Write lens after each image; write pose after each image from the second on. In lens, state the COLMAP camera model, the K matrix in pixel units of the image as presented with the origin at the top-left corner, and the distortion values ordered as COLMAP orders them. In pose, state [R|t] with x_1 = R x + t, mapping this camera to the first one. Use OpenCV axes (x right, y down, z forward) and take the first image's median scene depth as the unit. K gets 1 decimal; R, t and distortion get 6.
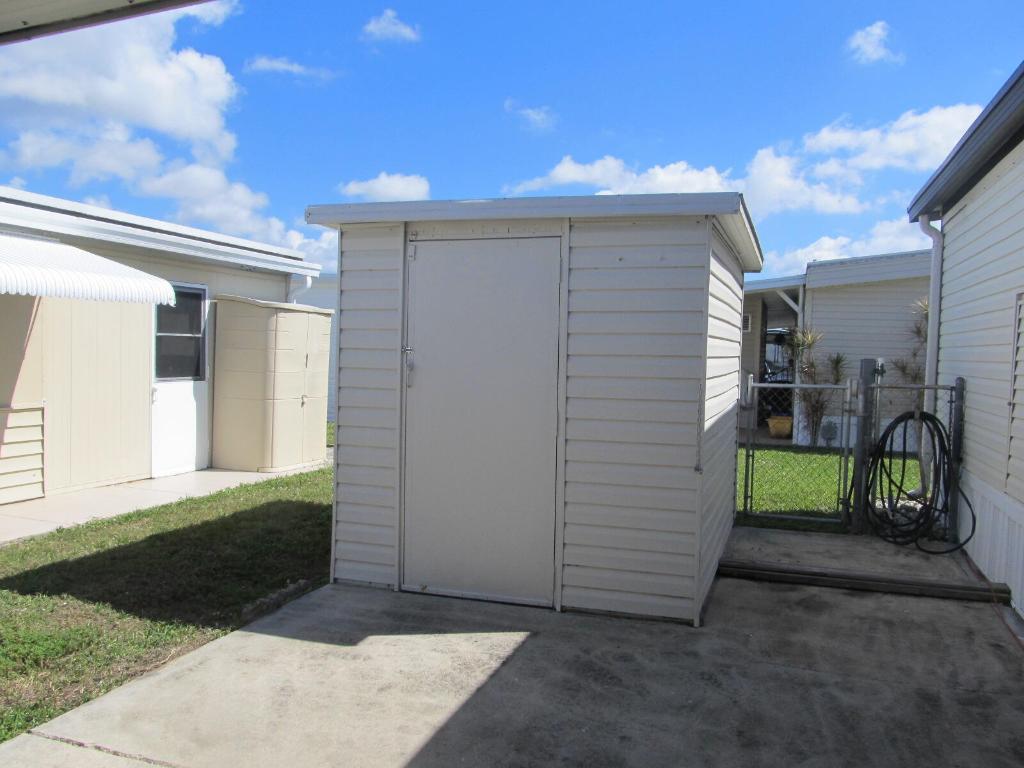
lens RADIAL K [[851.3, 0, 512.1], [0, 851.3, 385.6], [0, 0, 1]] dist [-0.048465, 0.028938]
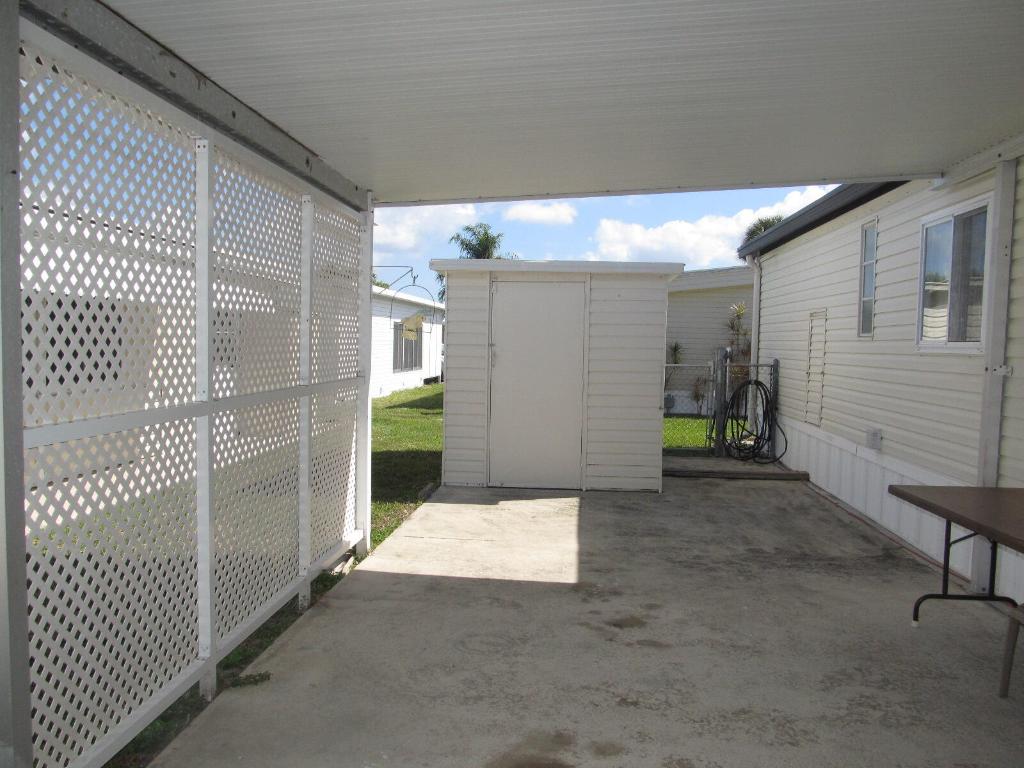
lens RADIAL K [[851.3, 0, 512.7], [0, 851.3, 386.2], [0, 0, 1]] dist [-0.048465, 0.028938]
pose [[0.973234, -0.016565, 0.229217, -0.449291], [0.013295, 0.999787, 0.015803, 0.012517], [-0.229430, -0.012333, 0.973247, -0.639046]]
